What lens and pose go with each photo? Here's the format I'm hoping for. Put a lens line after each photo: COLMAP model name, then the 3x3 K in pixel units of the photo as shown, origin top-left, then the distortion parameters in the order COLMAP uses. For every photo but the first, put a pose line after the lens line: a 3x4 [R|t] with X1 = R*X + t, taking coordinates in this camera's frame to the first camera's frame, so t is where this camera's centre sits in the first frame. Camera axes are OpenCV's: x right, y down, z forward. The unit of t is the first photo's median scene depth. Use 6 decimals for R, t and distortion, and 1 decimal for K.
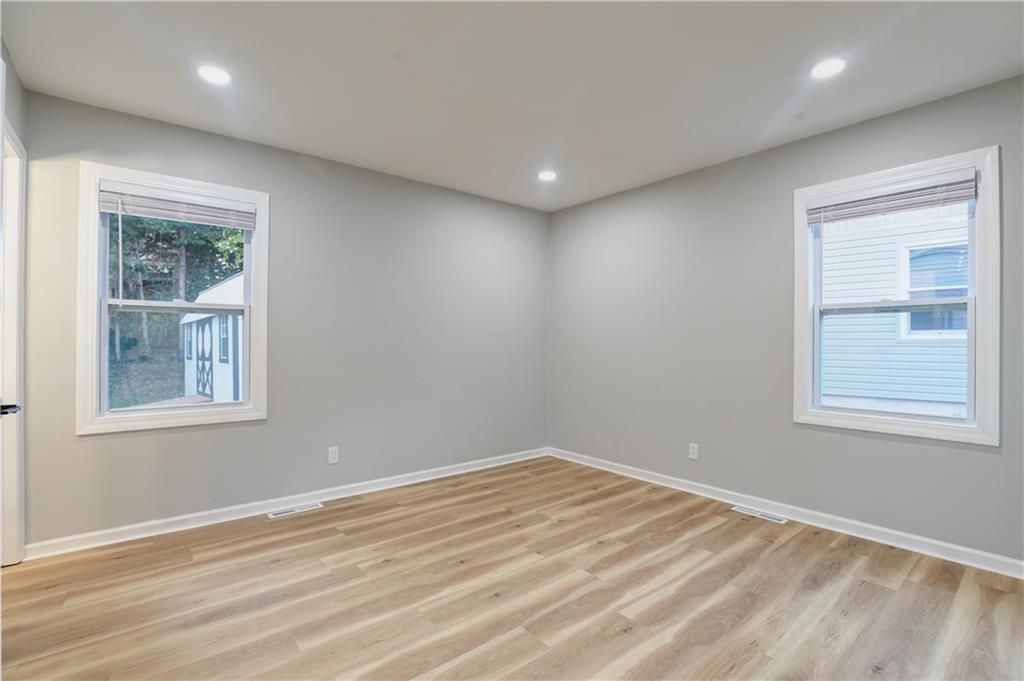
lens RADIAL K [[470.3, 0, 514.0], [0, 470.3, 340.3], [0, 0, 1]] dist [-0.038620, 0.007411]
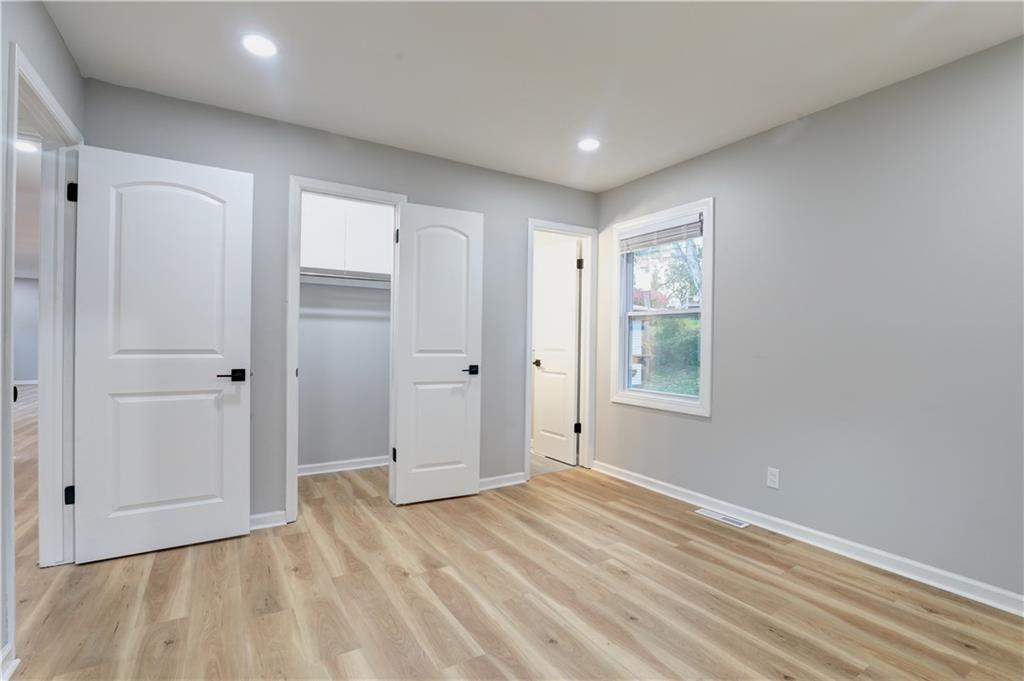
lens RADIAL K [[470.3, 0, 513.9], [0, 470.3, 341.7], [0, 0, 1]] dist [-0.038620, 0.007411]
pose [[-0.127355, -0.002528, -0.991854, 0.637760], [-0.008069, 0.999966, -0.001513, 0.009225], [0.991824, 0.007811, -0.127371, 0.825924]]
